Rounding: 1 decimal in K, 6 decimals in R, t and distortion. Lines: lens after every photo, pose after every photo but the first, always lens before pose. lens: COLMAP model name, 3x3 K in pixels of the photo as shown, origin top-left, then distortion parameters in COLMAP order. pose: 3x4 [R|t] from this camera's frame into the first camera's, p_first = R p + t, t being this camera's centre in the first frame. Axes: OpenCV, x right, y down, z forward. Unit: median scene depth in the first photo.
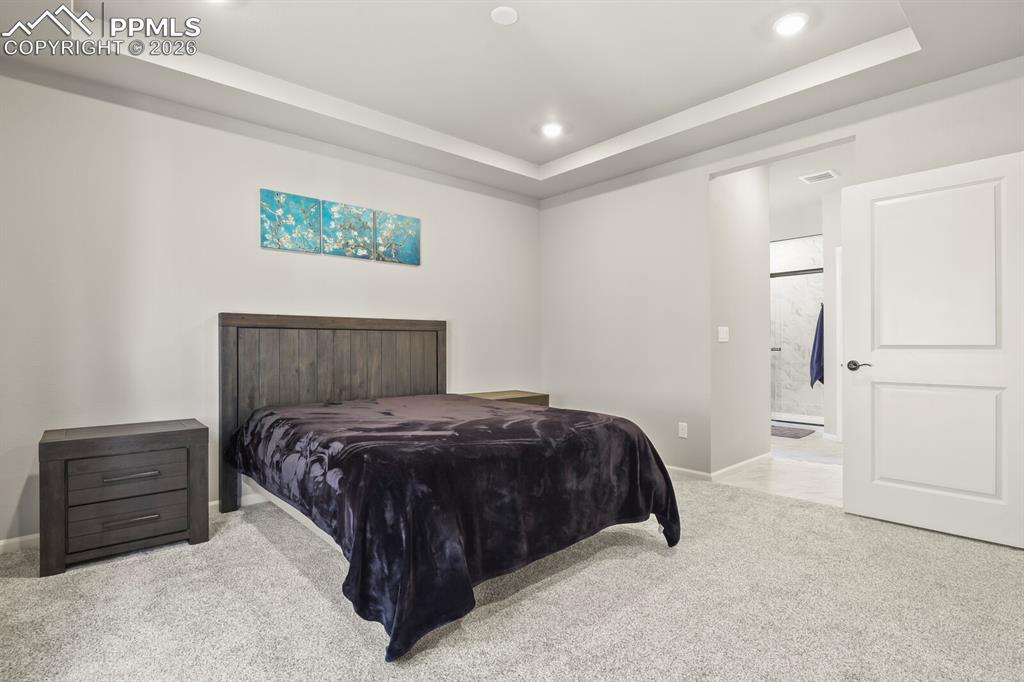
lens RADIAL K [[497.1, 0, 514.7], [0, 497.1, 341.1], [0, 0, 1]] dist [-0.012293, -0.003569]
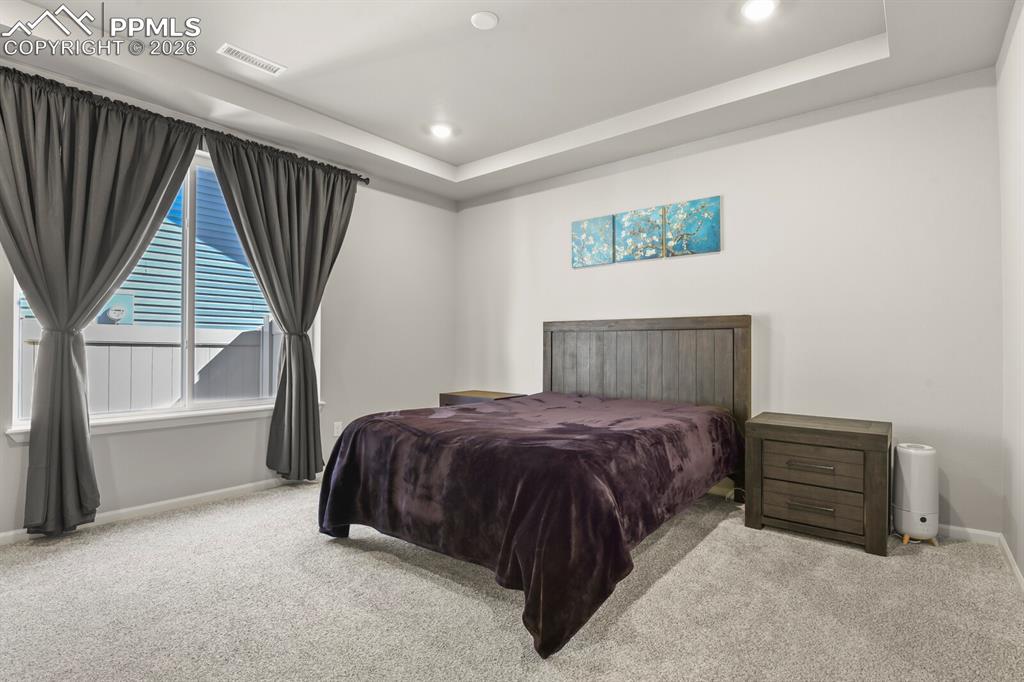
lens RADIAL K [[497.1, 0, 514.5], [0, 497.1, 345.4], [0, 0, 1]] dist [-0.012293, -0.003569]
pose [[0.154853, 0.000716, -0.987937, 0.639061], [0.006033, 0.999980, 0.001670, 0.004578], [0.987919, -0.006219, 0.154845, 0.576134]]
